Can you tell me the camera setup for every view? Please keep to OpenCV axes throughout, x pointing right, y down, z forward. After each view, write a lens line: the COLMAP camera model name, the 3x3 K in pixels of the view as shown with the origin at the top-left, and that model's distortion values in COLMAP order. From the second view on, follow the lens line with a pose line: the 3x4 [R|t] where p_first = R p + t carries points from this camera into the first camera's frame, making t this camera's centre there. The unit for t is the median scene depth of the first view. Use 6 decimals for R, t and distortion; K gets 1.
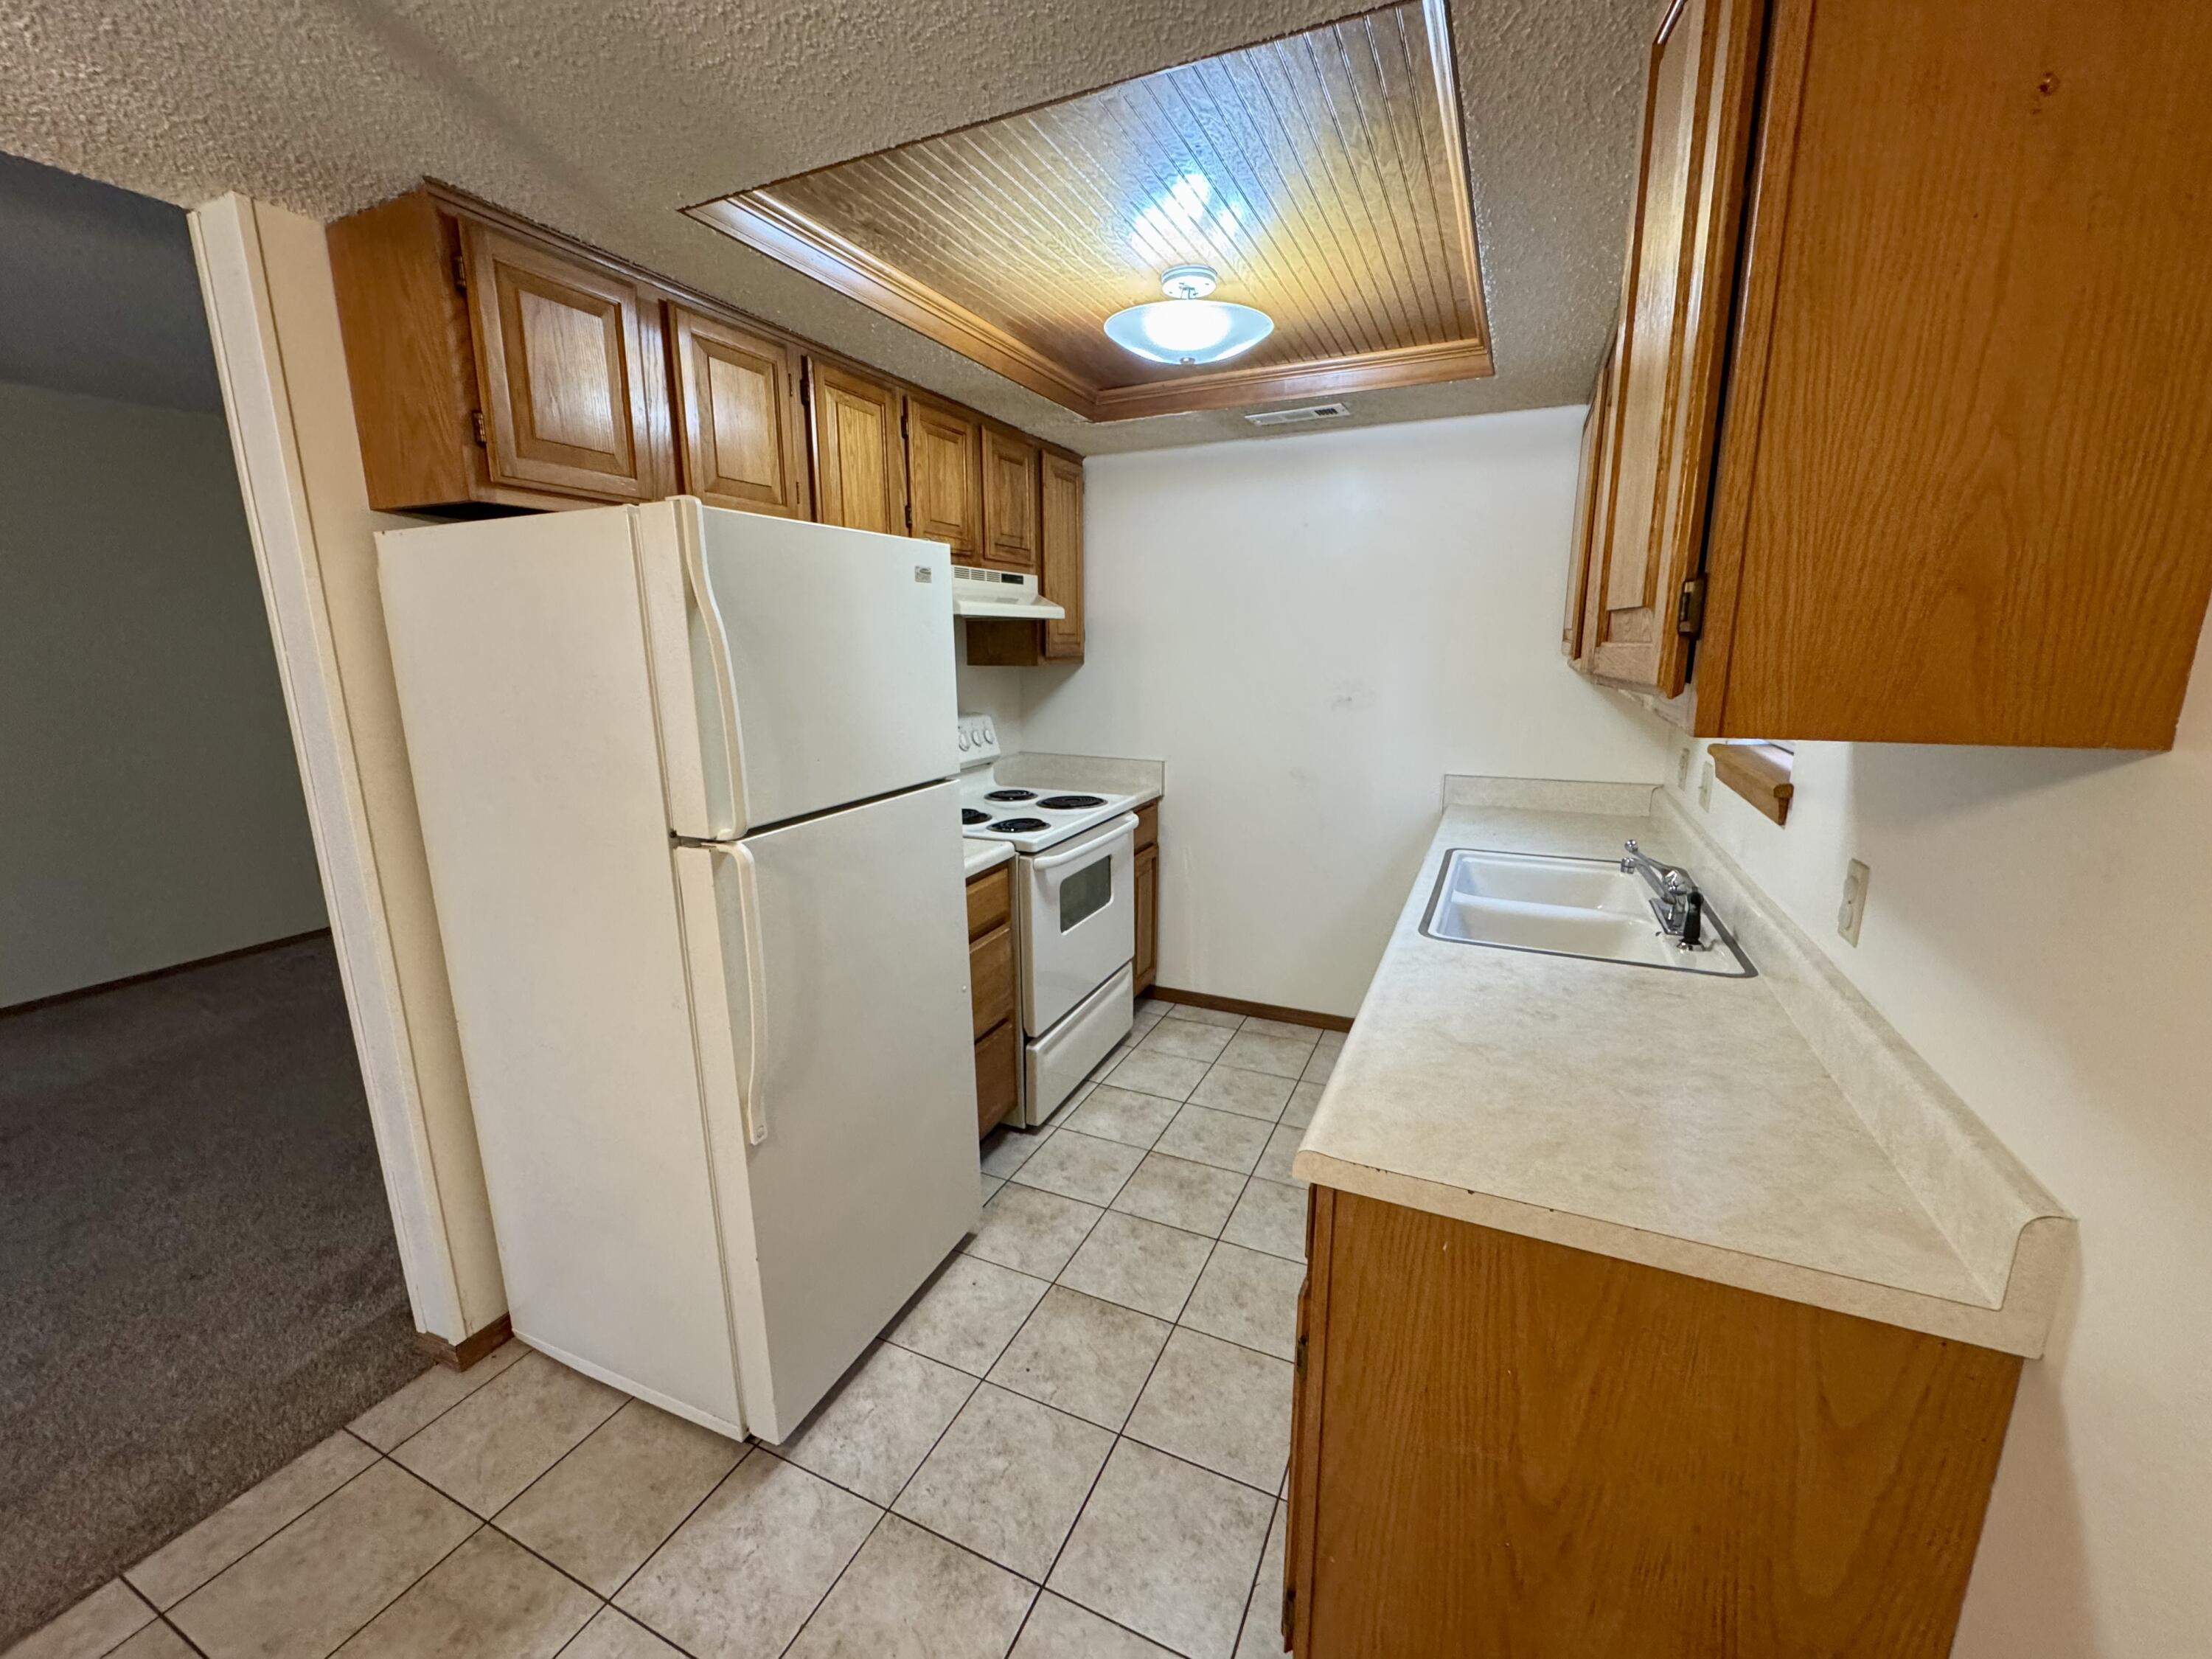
lens RADIAL K [[883.0, 0, 1104.3], [0, 883.0, 830.8], [0, 0, 1]] dist [-0.004798, 0.000103]
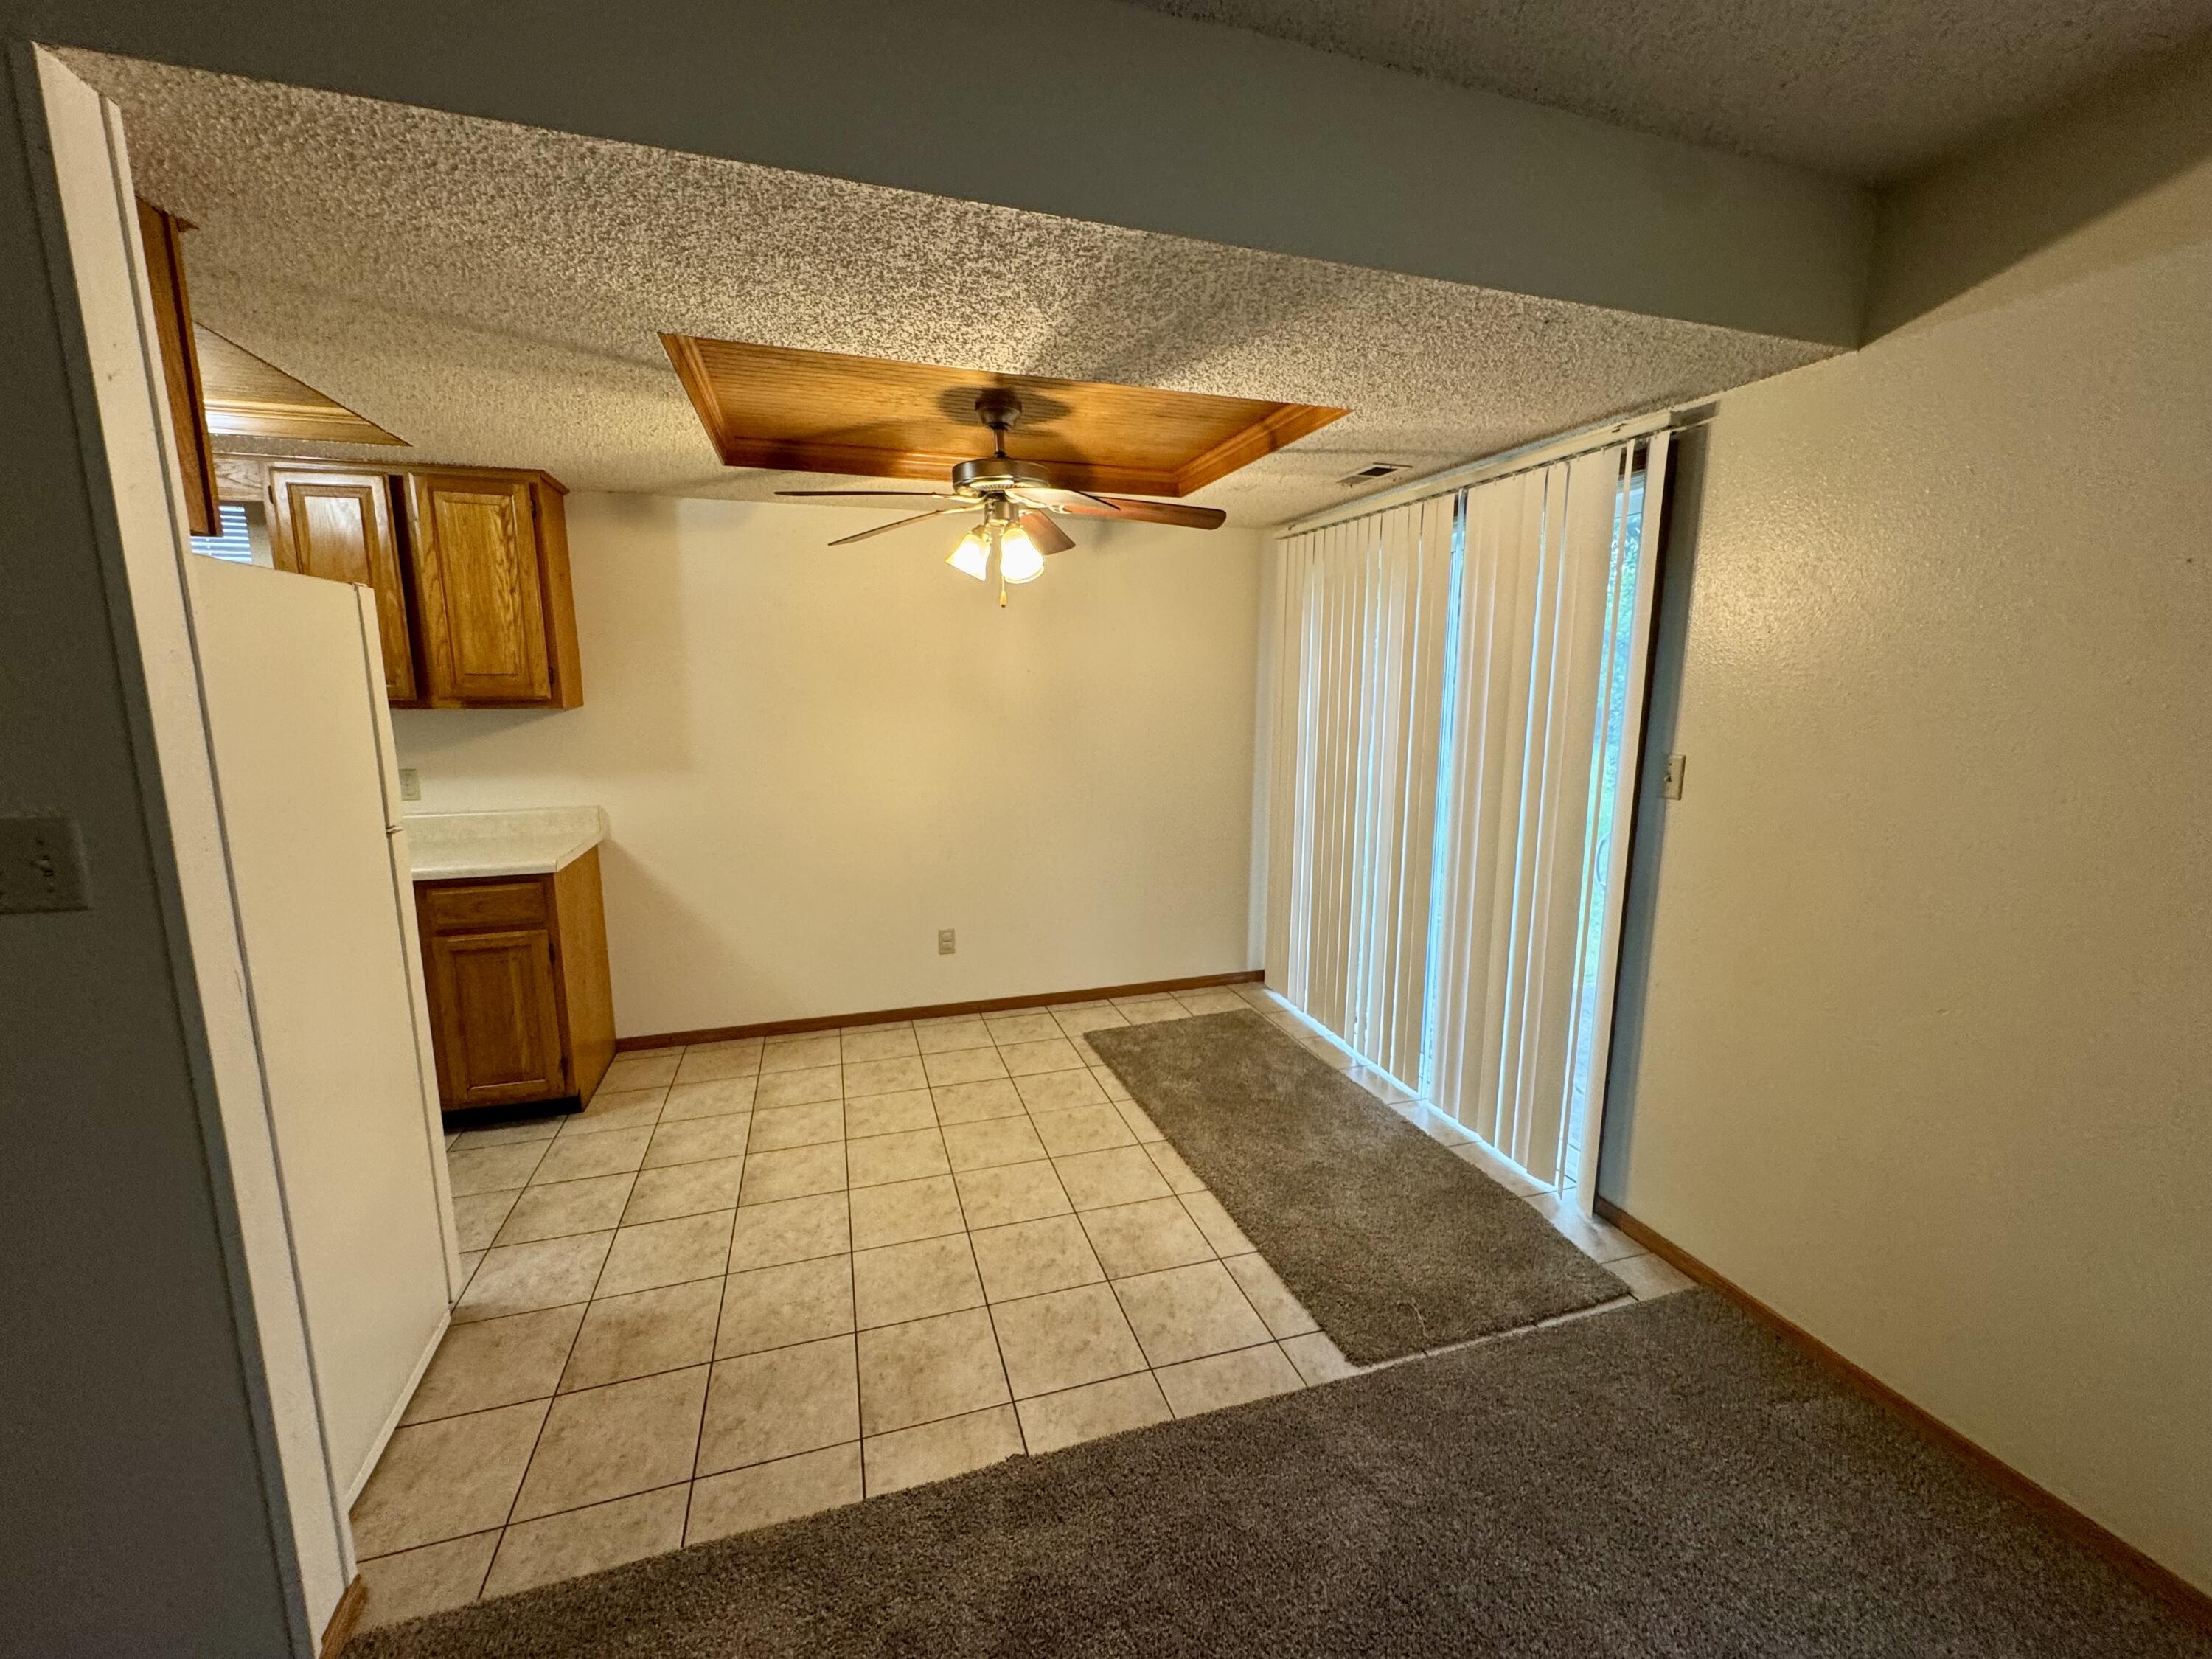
lens RADIAL K [[883.0, 0, 1101.5], [0, 883.0, 826.5], [0, 0, 1]] dist [-0.004798, 0.000103]
pose [[-0.668479, -0.112605, 0.735157, -1.888434], [0.162243, 0.942586, 0.291906, -0.178126], [-0.725818, 0.314407, -0.611830, 0.887233]]
